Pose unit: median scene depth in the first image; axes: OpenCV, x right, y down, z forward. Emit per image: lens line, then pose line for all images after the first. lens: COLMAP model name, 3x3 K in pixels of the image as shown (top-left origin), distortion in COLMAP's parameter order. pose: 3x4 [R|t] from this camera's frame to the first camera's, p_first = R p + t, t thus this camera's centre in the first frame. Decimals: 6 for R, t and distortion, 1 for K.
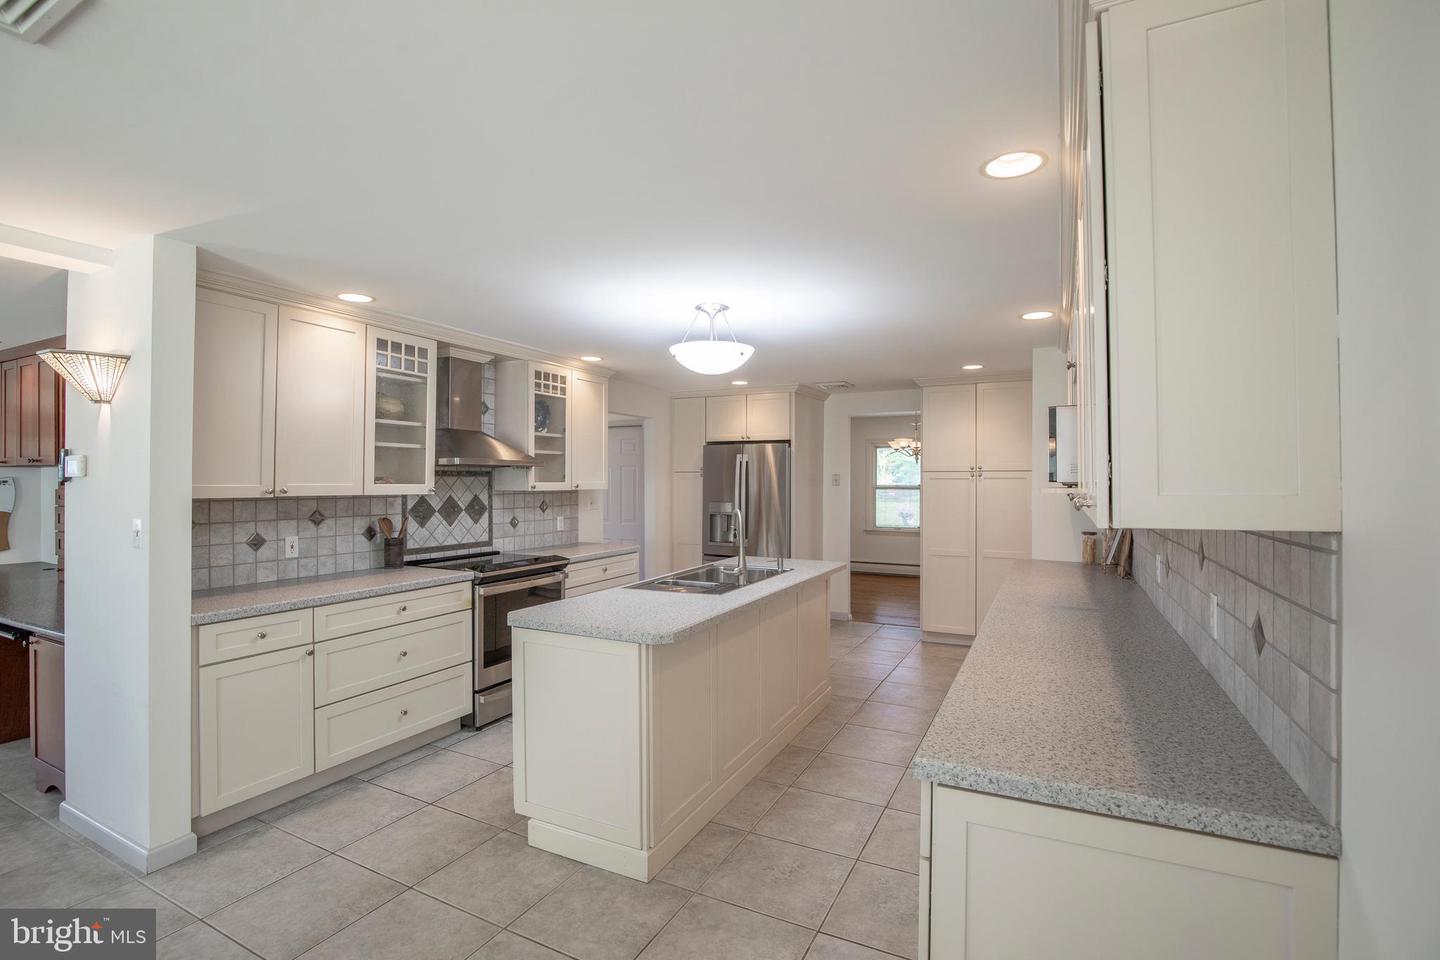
lens RADIAL K [[664.7, 0, 732.1], [0, 664.7, 484.2], [0, 0, 1]] dist [-0.034497, 0.006691]
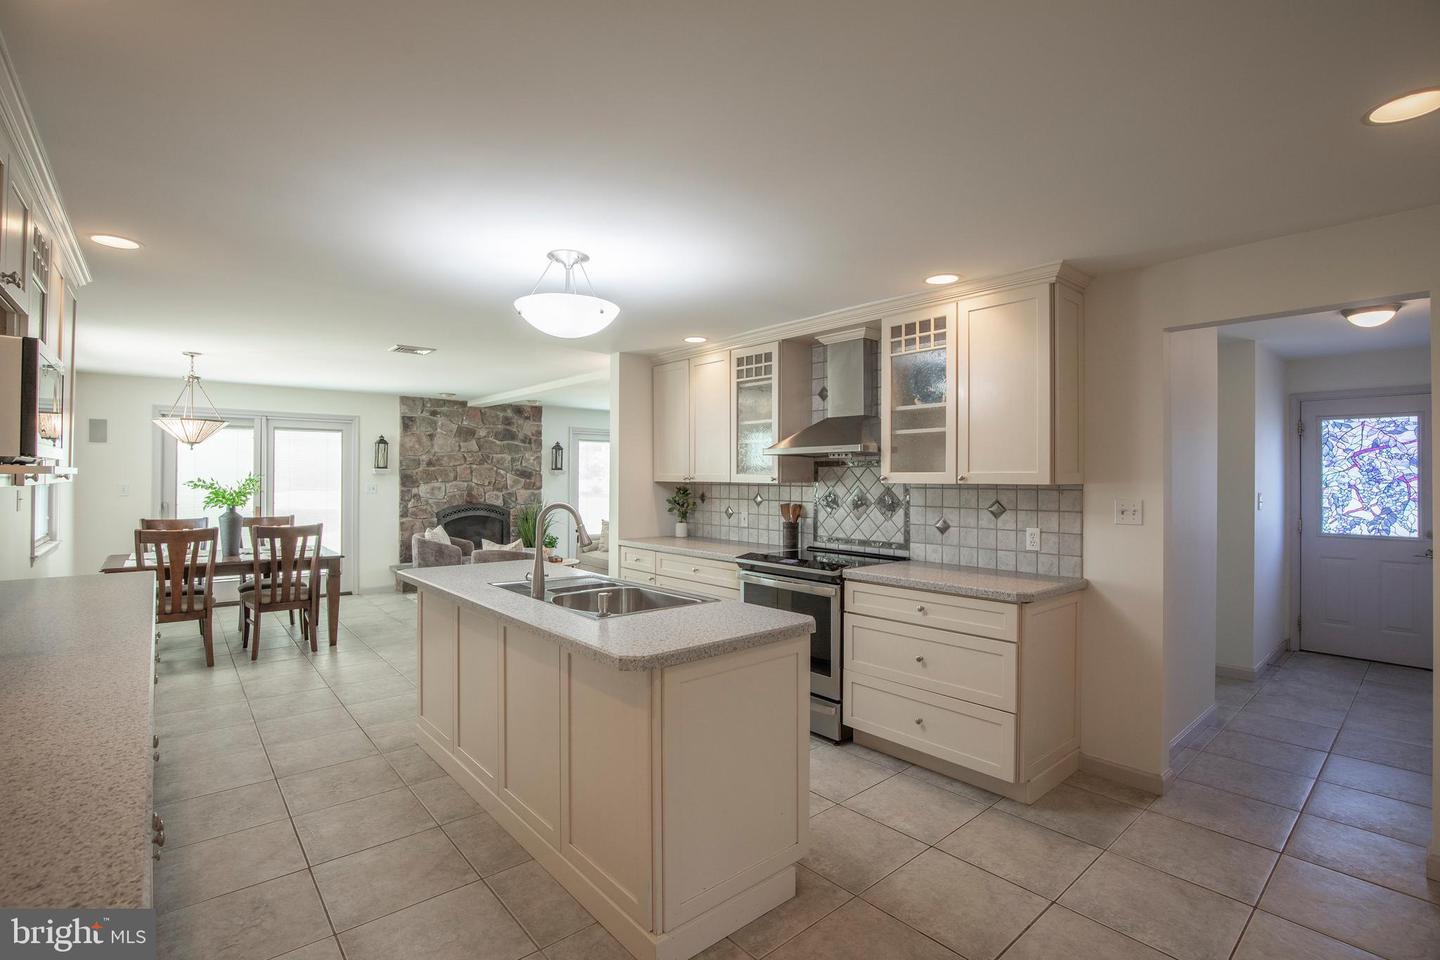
lens RADIAL K [[664.7, 0, 719.9], [0, 664.7, 472.2], [0, 0, 1]] dist [-0.034497, 0.006691]
pose [[-0.391691, -0.005563, -0.920080, 0.495892], [-0.006038, 0.999976, -0.003475, 0.000708], [0.920077, 0.004194, -0.391715, 1.135203]]
